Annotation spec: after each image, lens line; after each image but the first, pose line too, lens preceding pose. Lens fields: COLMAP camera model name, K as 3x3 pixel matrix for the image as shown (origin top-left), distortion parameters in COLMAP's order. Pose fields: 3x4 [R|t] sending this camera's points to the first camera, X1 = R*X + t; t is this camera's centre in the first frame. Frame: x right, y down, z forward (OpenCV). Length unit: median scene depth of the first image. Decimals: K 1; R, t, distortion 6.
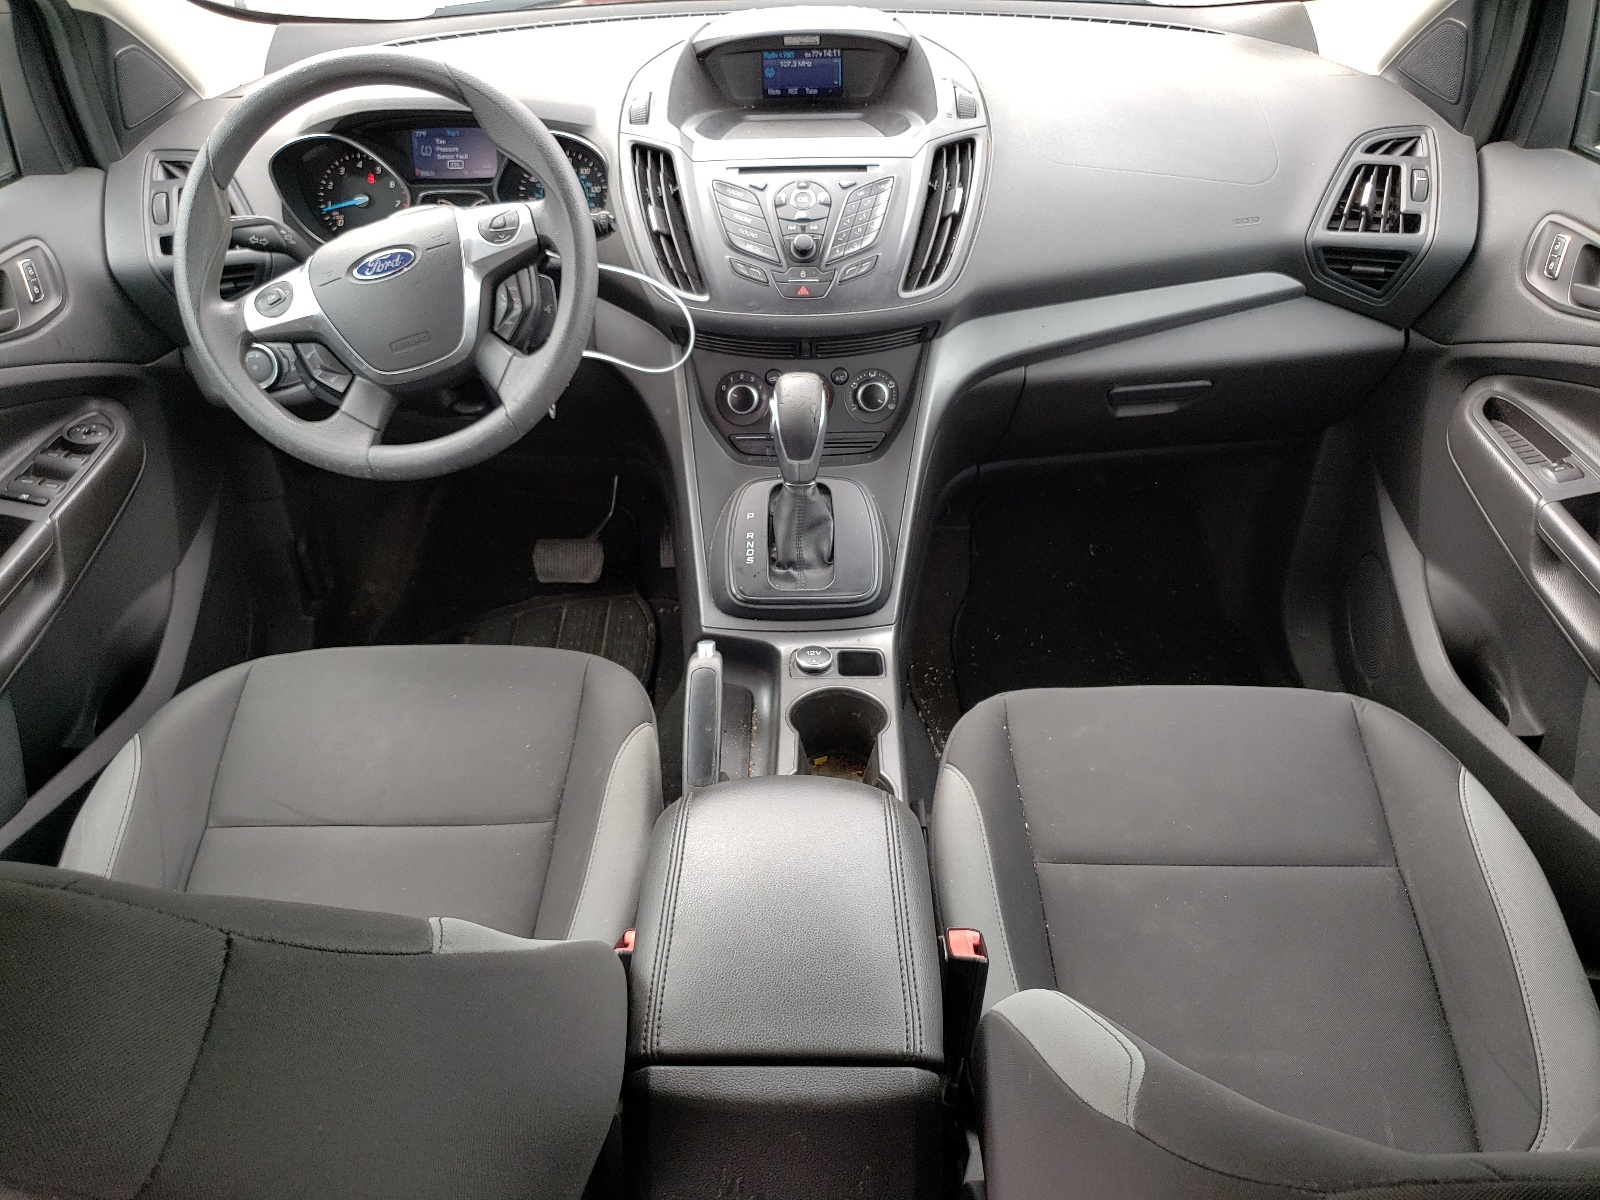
lens RADIAL K [[1224.9, 0, 802.7], [0, 1224.9, 597.2], [0, 0, 1]] dist [-0.002129, -0.000045]
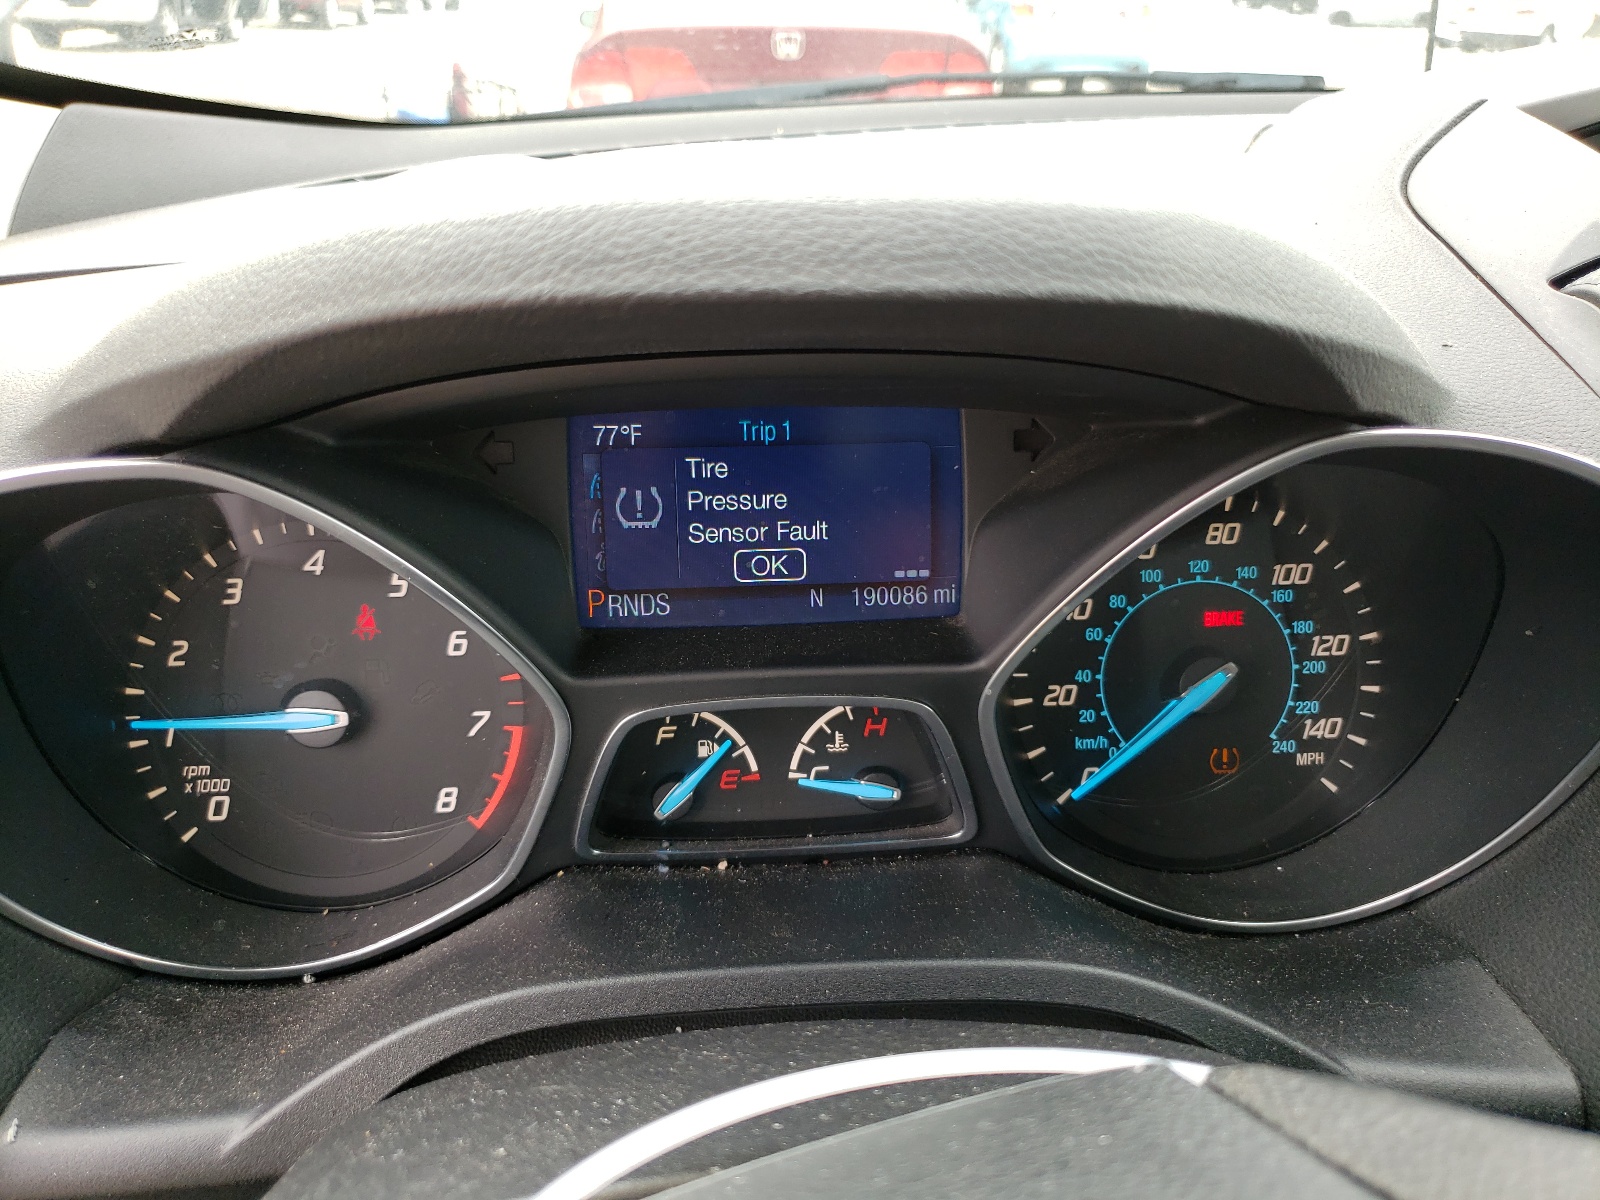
lens RADIAL K [[1222.6, 0, 796.9], [0, 1222.6, 601.9], [0, 0, 1]] dist [-0.012656, -0.002611]
pose [[0.996487, -0.022364, 0.080710, -0.293104], [0.036584, 0.983118, -0.179278, -0.304301], [-0.075339, 0.181601, 0.980482, 0.777723]]
